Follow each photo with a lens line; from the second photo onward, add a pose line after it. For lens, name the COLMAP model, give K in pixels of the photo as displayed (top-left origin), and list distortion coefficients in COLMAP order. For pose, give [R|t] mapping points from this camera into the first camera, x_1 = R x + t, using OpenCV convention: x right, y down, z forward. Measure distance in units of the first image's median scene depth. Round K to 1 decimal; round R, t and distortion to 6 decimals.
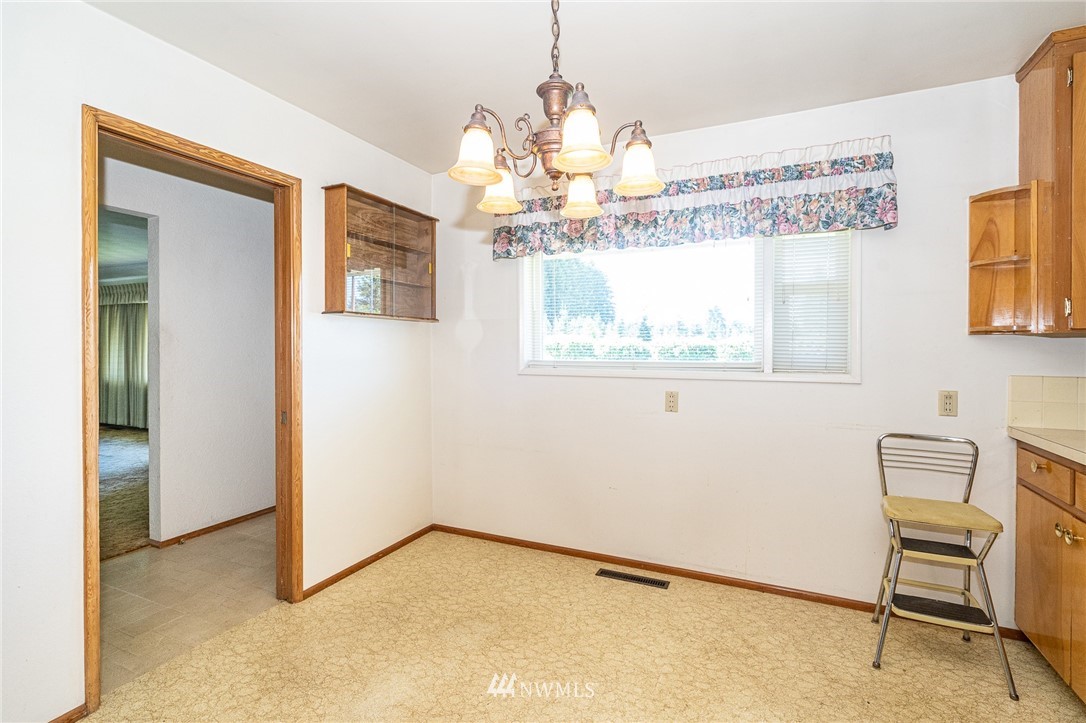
lens RADIAL K [[501.9, 0, 545.8], [0, 501.9, 355.8], [0, 0, 1]] dist [-0.019785, 0.000298]
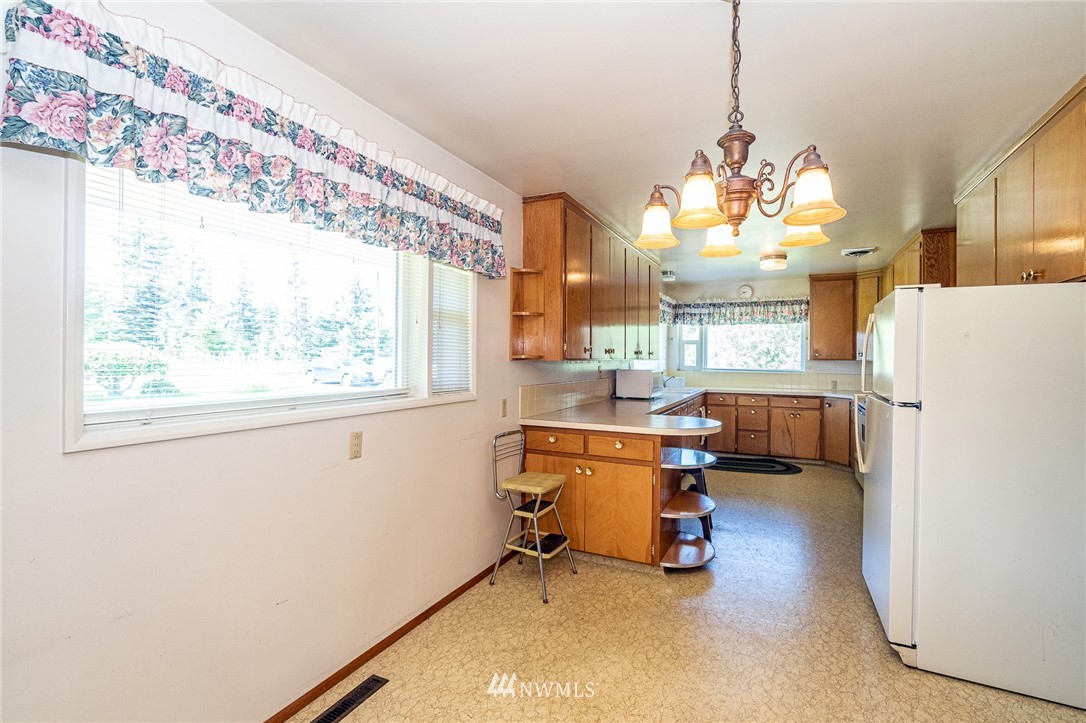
lens RADIAL K [[501.9, 0, 545.8], [0, 501.9, 355.8], [0, 0, 1]] dist [-0.019785, 0.000298]
pose [[-0.005352, -0.001709, 0.999984, -0.610753], [0.006564, 0.999977, 0.001744, -0.052861], [-0.999964, 0.006573, -0.005341, 0.841546]]
